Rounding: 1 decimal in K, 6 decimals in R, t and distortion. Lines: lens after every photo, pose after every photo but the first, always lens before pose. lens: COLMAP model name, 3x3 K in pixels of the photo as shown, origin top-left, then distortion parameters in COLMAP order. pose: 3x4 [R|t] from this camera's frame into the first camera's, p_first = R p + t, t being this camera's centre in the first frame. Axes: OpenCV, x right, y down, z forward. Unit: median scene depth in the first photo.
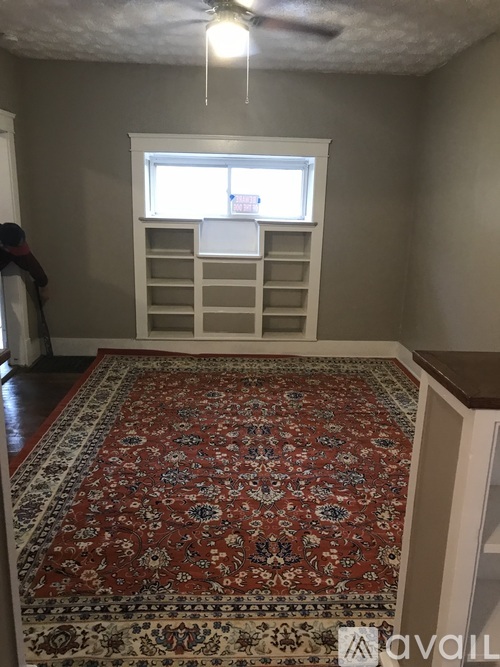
lens RADIAL K [[539.9, 0, 250.9], [0, 539.9, 333.7], [0, 0, 1]] dist [-0.036237, -0.002876]
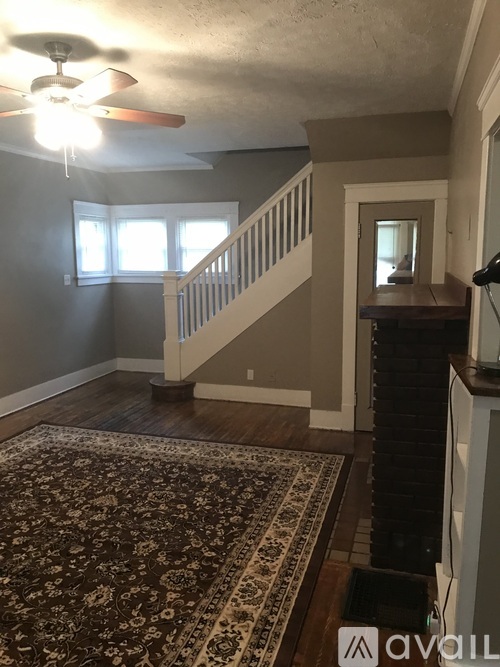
lens RADIAL K [[539.9, 0, 252.9], [0, 539.9, 333.5], [0, 0, 1]] dist [-0.036237, -0.002876]
pose [[-0.944272, -0.084354, 0.318173, -0.765839], [0.042353, 0.927436, 0.371576, -0.586610], [-0.326429, 0.364344, -0.872180, 2.152764]]
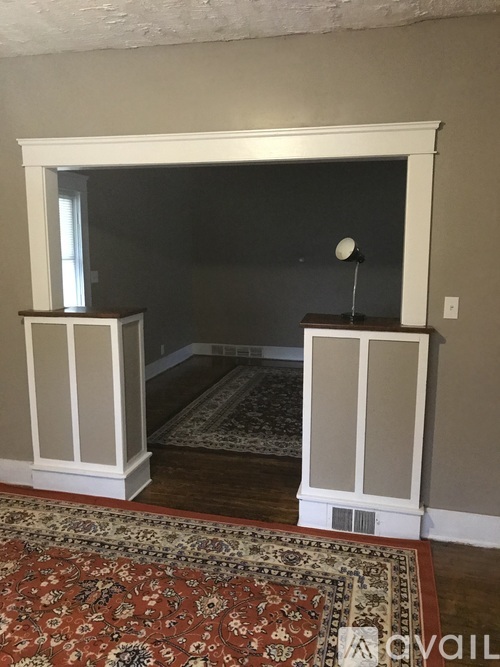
lens RADIAL K [[539.9, 0, 247.2], [0, 539.9, 333.6], [0, 0, 1]] dist [-0.036237, -0.002876]
pose [[-0.953433, -0.090555, 0.287691, -0.465340], [0.030475, 0.920057, 0.390599, -0.421343], [-0.300063, 0.381177, -0.874452, 1.589668]]
